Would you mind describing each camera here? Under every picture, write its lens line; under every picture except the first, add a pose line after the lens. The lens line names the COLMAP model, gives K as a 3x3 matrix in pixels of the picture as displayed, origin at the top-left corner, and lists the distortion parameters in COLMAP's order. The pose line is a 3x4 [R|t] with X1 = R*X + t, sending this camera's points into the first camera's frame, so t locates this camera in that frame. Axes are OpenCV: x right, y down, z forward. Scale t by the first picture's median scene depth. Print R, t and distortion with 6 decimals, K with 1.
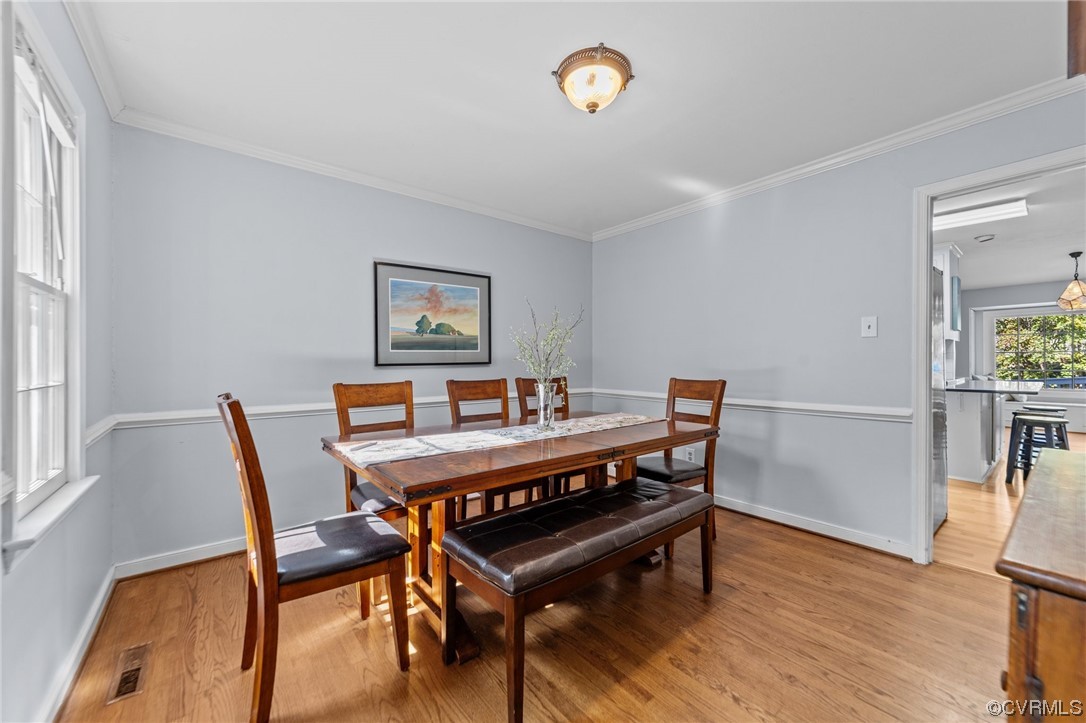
lens RADIAL K [[410.6, 0, 543.0], [0, 410.6, 362.9], [0, 0, 1]] dist [-0.000581, 0.000055]
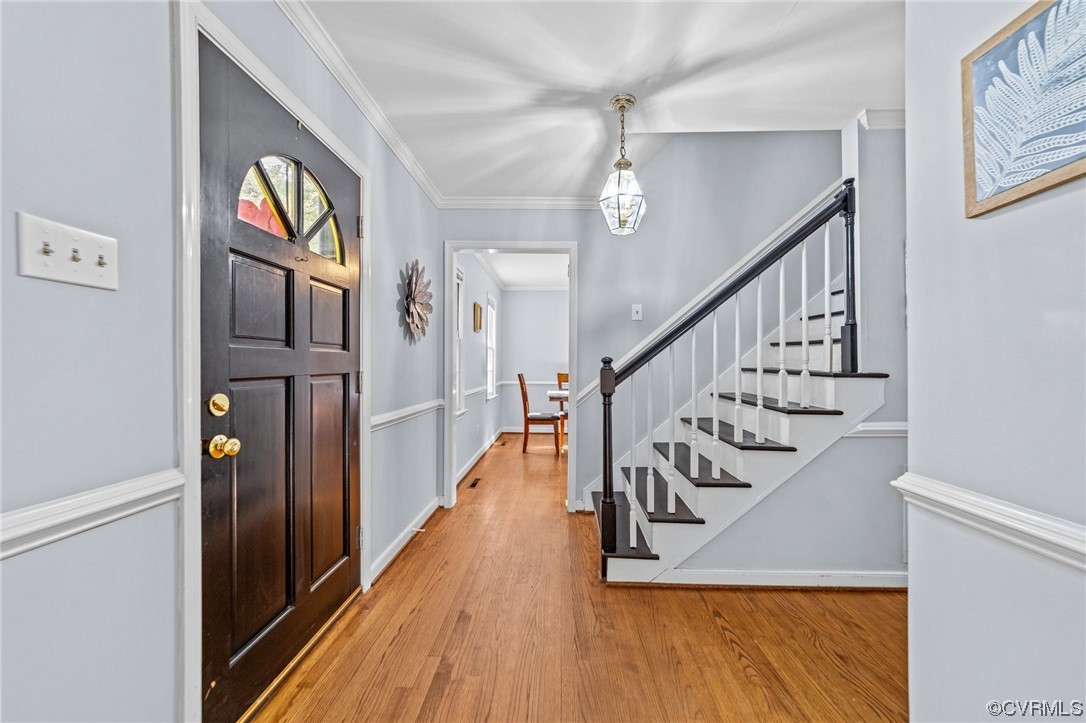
lens RADIAL K [[410.6, 0, 544.9], [0, 410.6, 363.4], [0, 0, 1]] dist [-0.000581, 0.000055]
pose [[0.760057, 0.000196, -0.649857, 1.677024], [-0.001442, 0.999998, -0.001385, -0.014621], [0.649855, 0.001990, 0.760055, -1.573757]]
